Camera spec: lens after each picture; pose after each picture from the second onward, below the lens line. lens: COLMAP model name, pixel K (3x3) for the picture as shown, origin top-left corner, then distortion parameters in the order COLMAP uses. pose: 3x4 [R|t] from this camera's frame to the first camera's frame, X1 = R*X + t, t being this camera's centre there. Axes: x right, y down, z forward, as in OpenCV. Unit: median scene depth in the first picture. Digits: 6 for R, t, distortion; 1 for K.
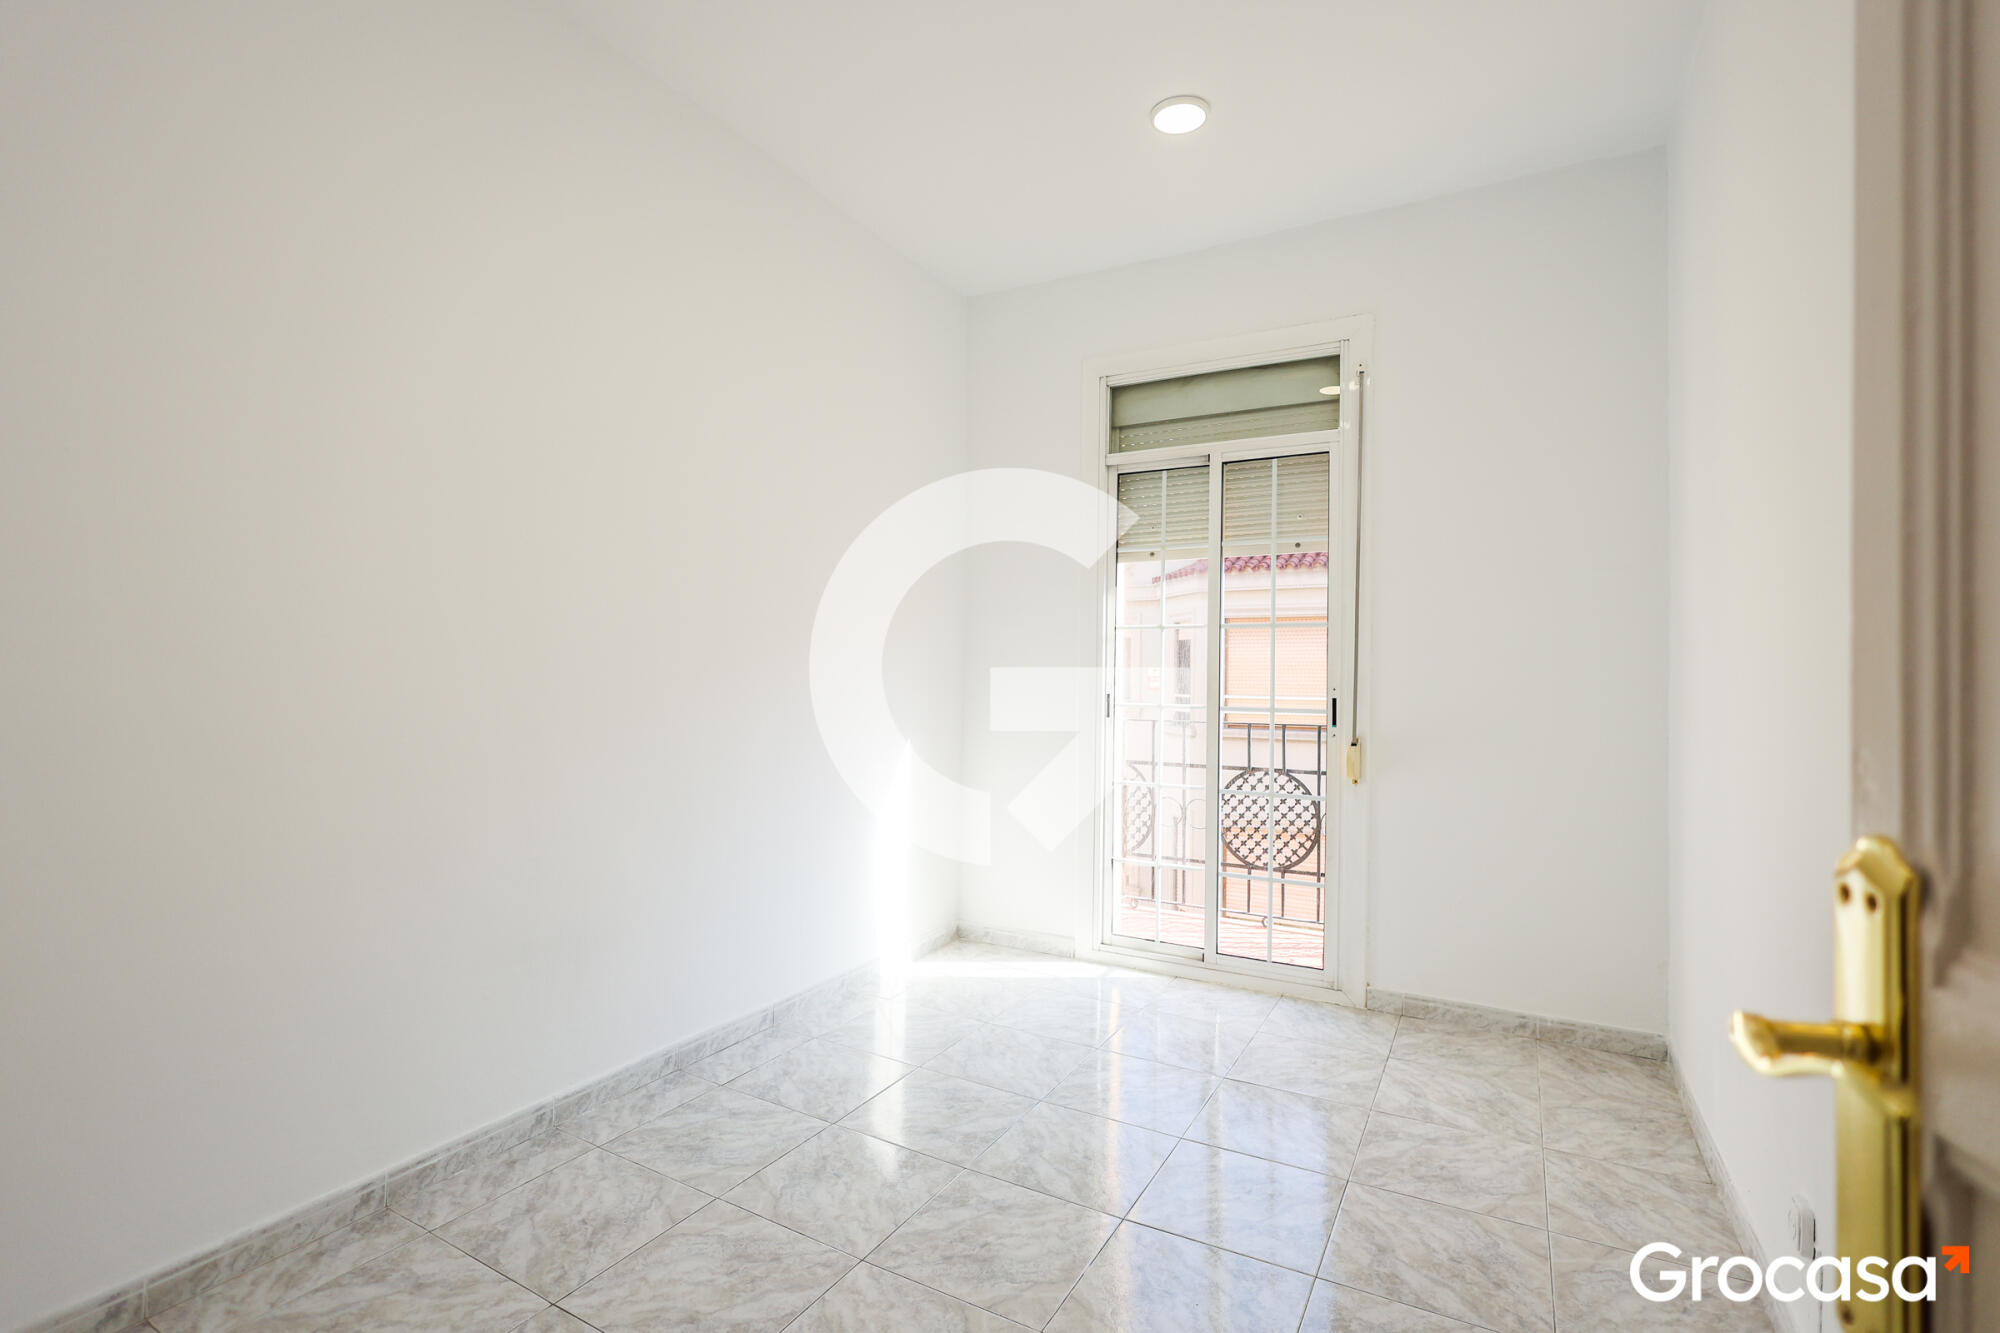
lens RADIAL K [[930.7, 0, 1002.6], [0, 930.7, 668.2], [0, 0, 1]] dist [-0.005242, 0.000807]
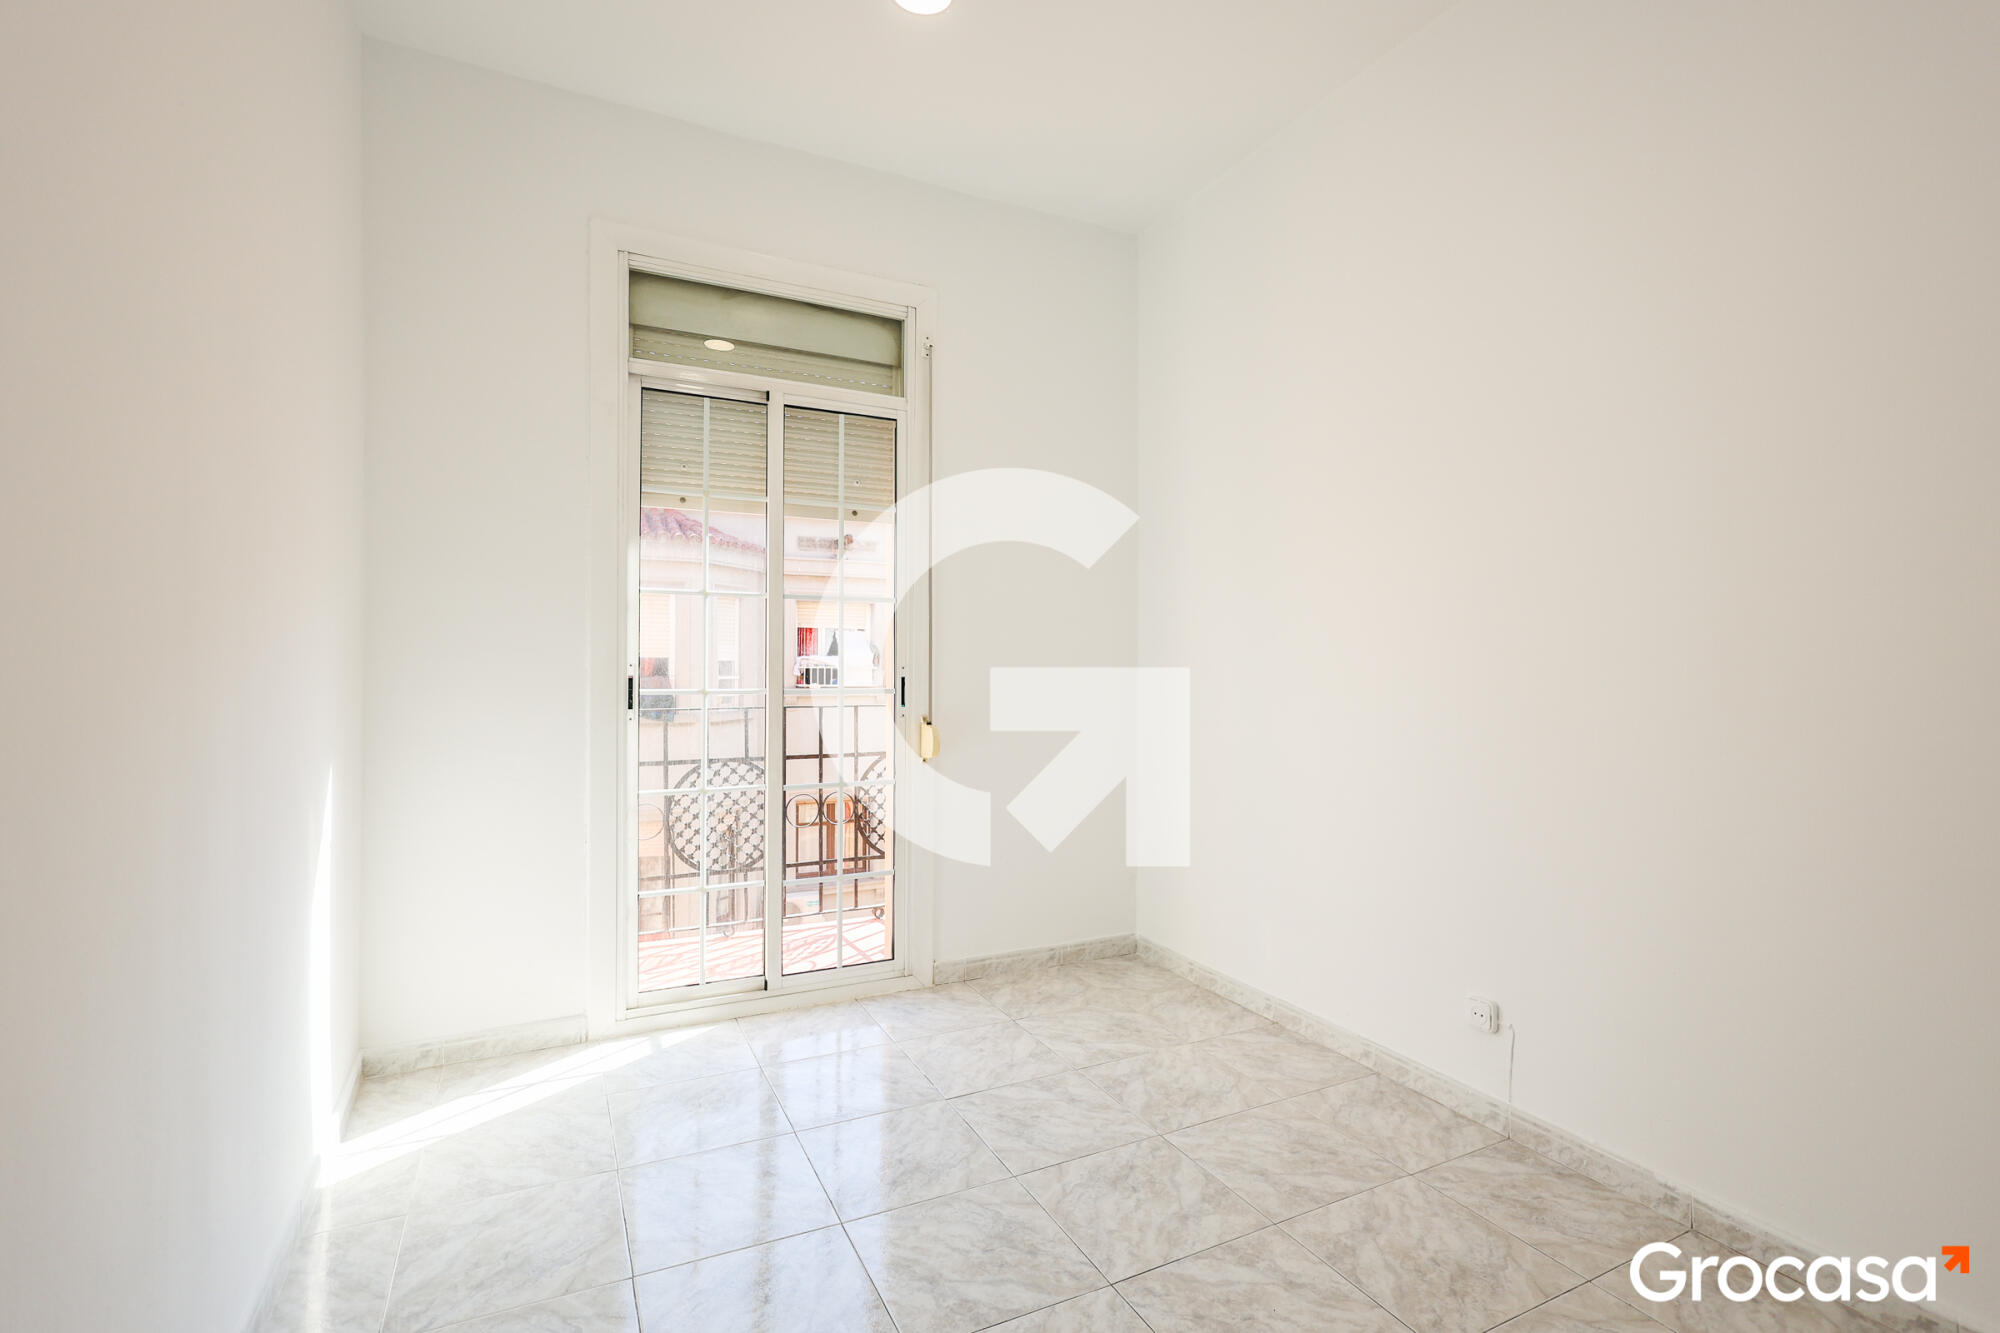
lens RADIAL K [[930.7, 0, 1006.4], [0, 930.7, 665.7], [0, 0, 1]] dist [-0.005242, 0.000807]
pose [[0.556503, -0.010617, 0.830778, -0.365784], [-0.006830, 0.999826, 0.017353, 0.002999], [-0.830817, -0.015331, 0.556334, 0.351510]]
